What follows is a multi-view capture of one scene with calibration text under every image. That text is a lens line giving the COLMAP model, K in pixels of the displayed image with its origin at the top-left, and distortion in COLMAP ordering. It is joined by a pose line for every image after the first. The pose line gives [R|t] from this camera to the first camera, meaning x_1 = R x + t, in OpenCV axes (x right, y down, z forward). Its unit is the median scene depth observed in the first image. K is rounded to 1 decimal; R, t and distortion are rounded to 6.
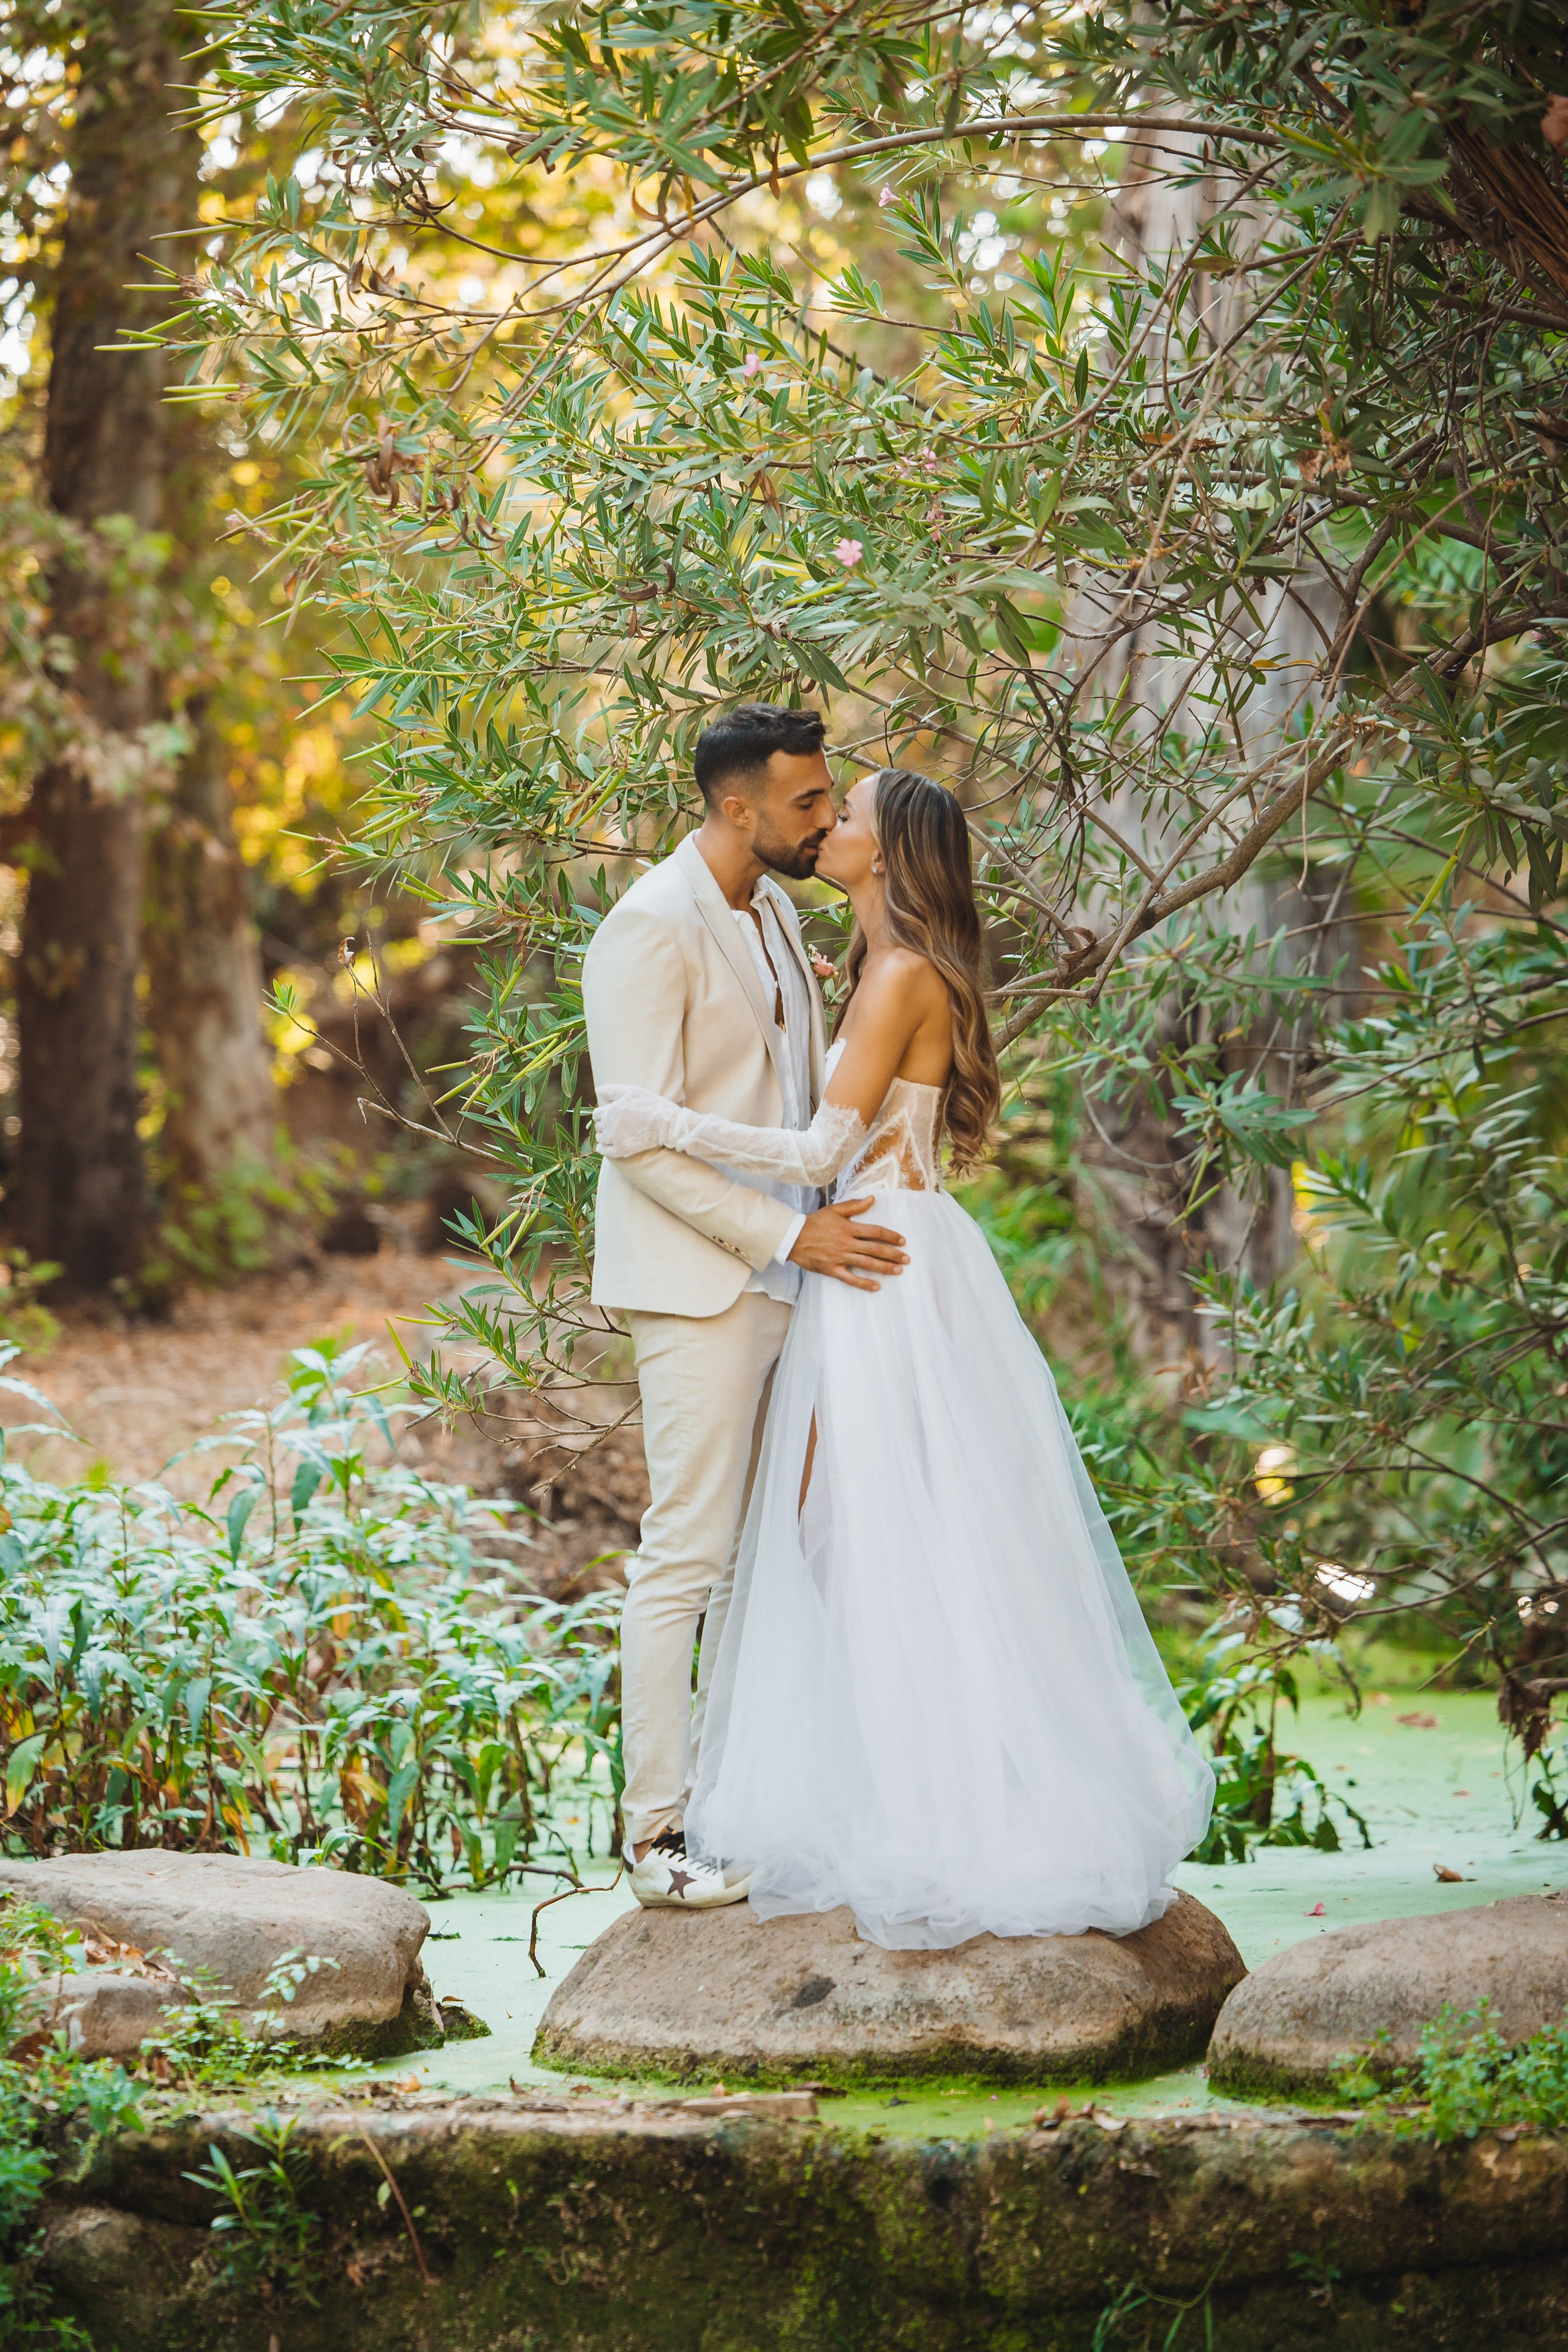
lens RADIAL K [[9860.5, 0, 784.0], [0, 9860.5, 1176.0], [0, 0, 1]] dist [-0.118064, 3.334373]
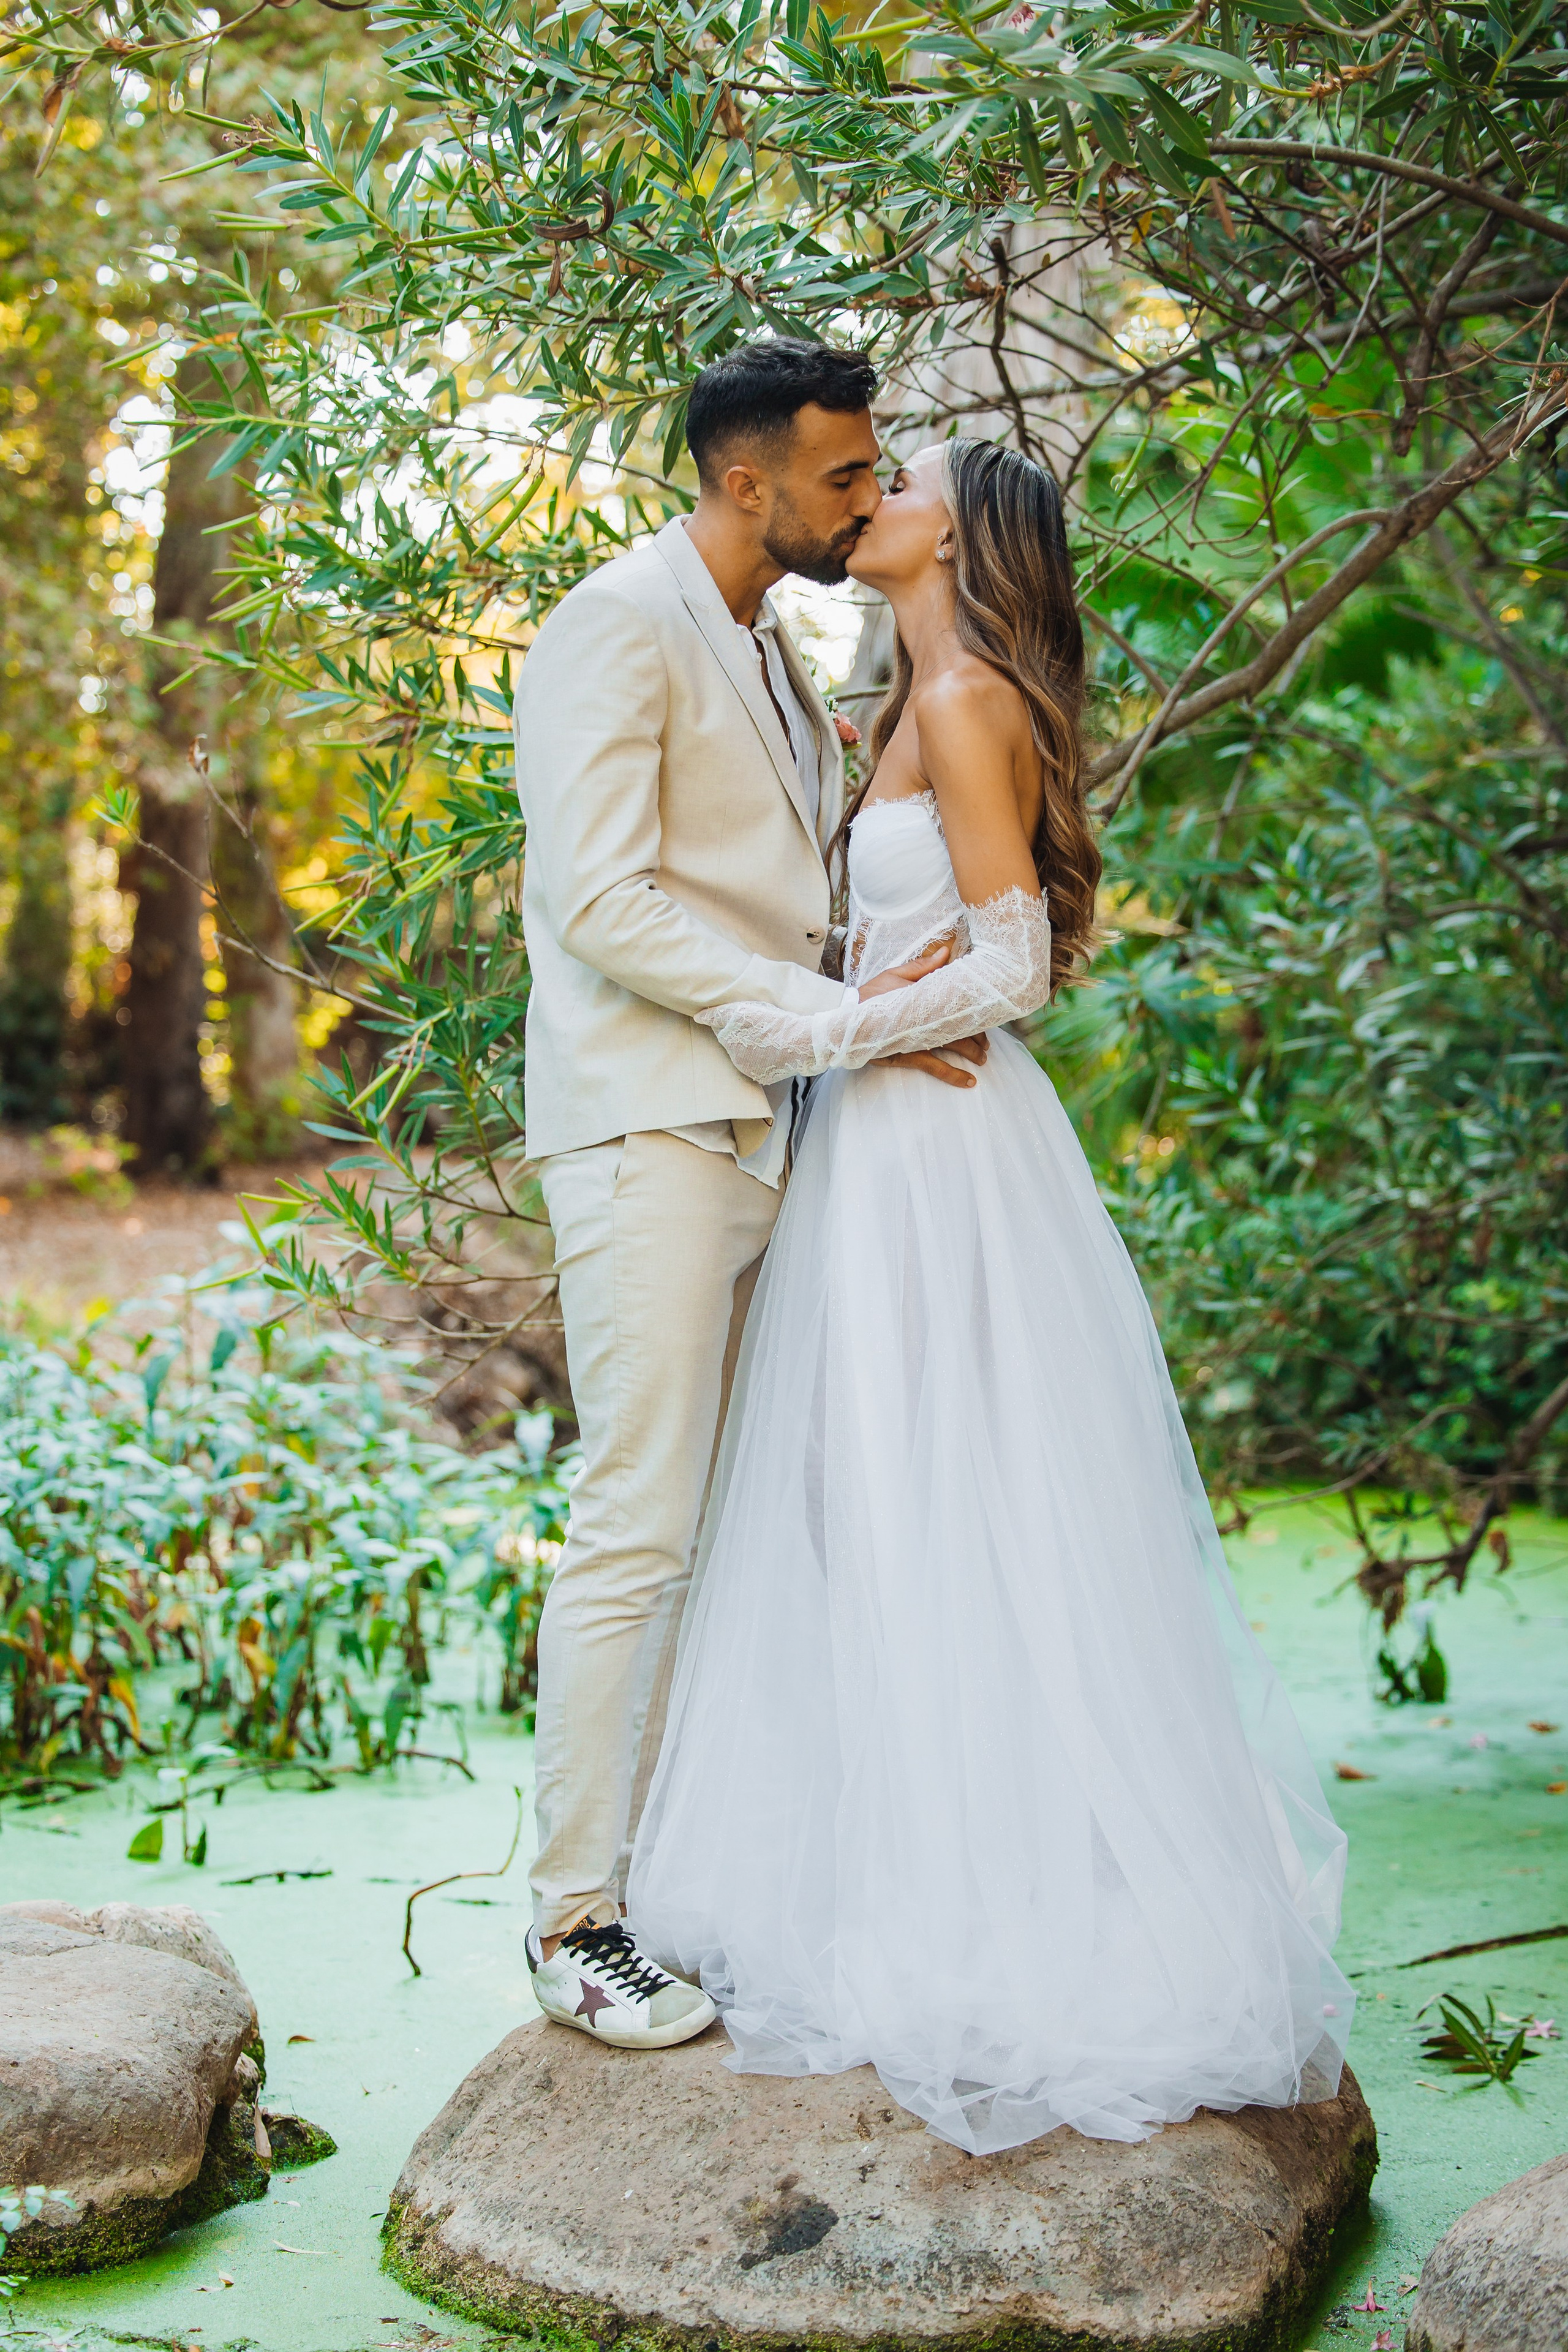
lens RADIAL K [[5719.5, 0, 784.0], [0, 5719.5, 1176.0], [0, 0, 1]] dist [0.091322, 0.183024]
pose [[0.999414, 0.014609, 0.030951, -0.009604], [-0.014970, 0.999822, 0.011468, 0.006718], [-0.030777, -0.011925, 0.999455, 0.529217]]
